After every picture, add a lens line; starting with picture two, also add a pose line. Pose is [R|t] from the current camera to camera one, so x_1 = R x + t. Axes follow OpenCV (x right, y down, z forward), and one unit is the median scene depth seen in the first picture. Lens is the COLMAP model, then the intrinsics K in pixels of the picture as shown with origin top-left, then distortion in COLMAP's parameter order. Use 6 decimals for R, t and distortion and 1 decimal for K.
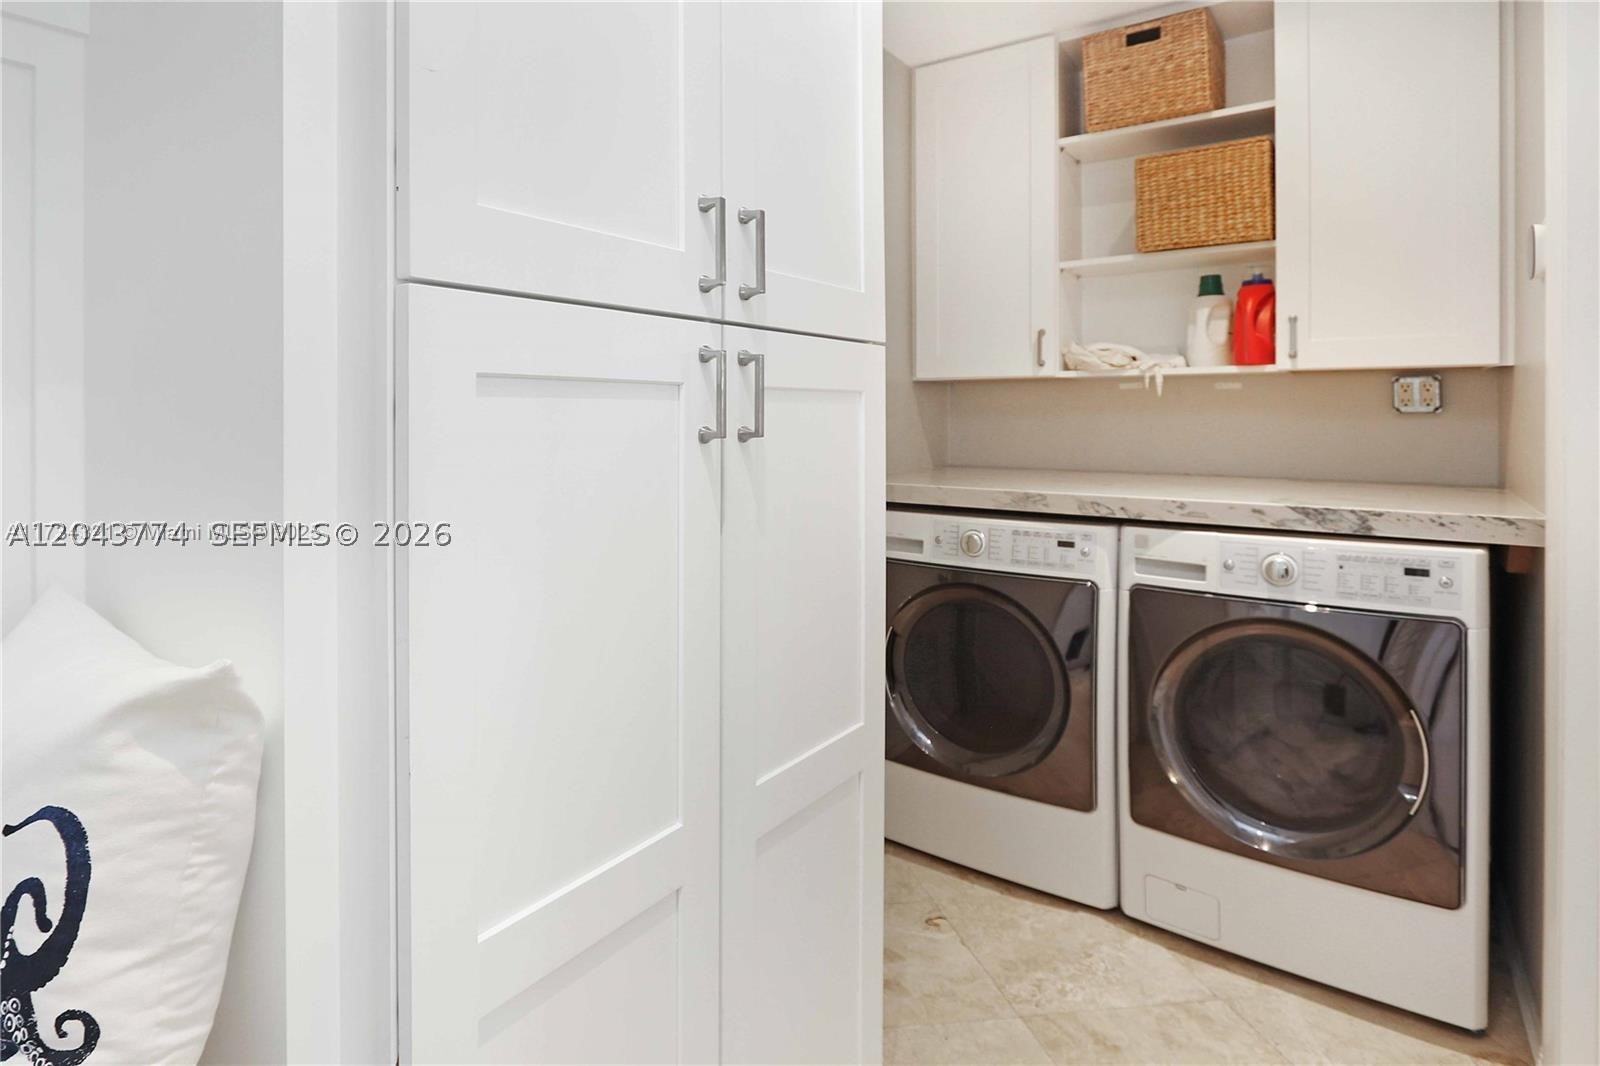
lens RADIAL K [[783.8, 0, 797.1], [0, 783.8, 429.4], [0, 0, 1]] dist [-0.012094, 0.000261]
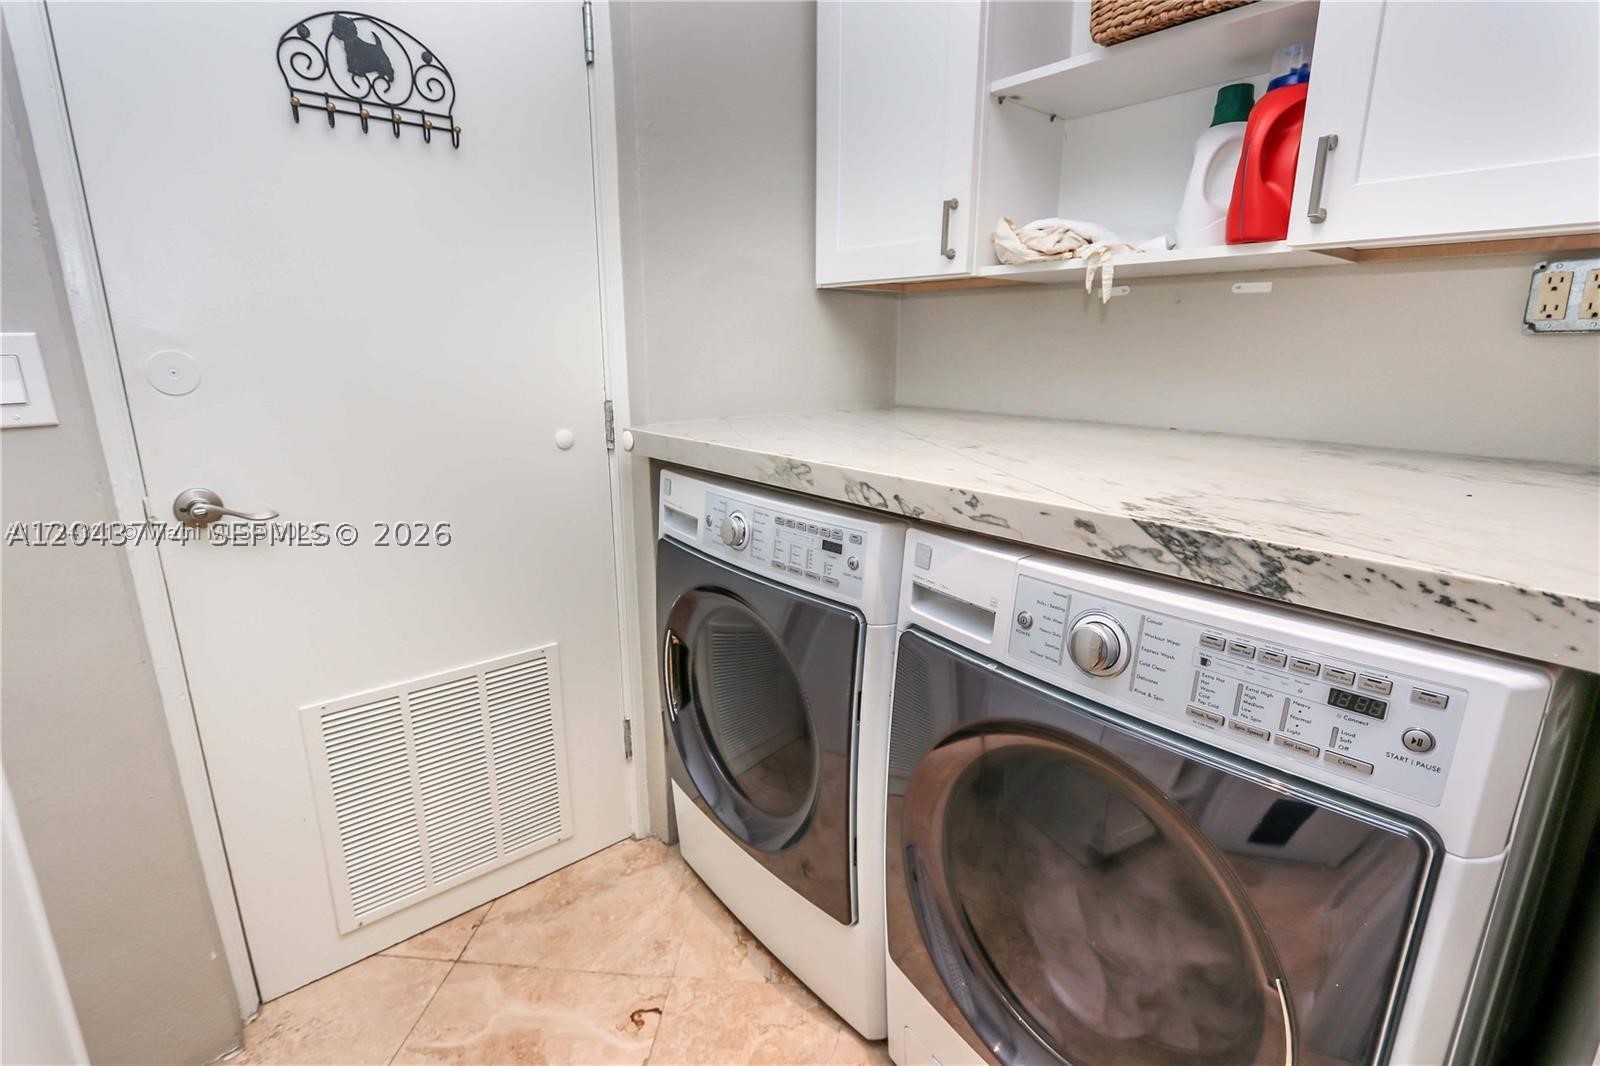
lens RADIAL K [[744.7, 0, 803.7], [0, 744.7, 544.5], [0, 0, 1]] dist [-0.015741, -0.000021]
pose [[0.980277, 0.055402, -0.189705, 0.445799], [-0.007990, 0.970228, 0.242061, 0.002924], [0.197468, -0.235771, 0.951535, 0.448641]]
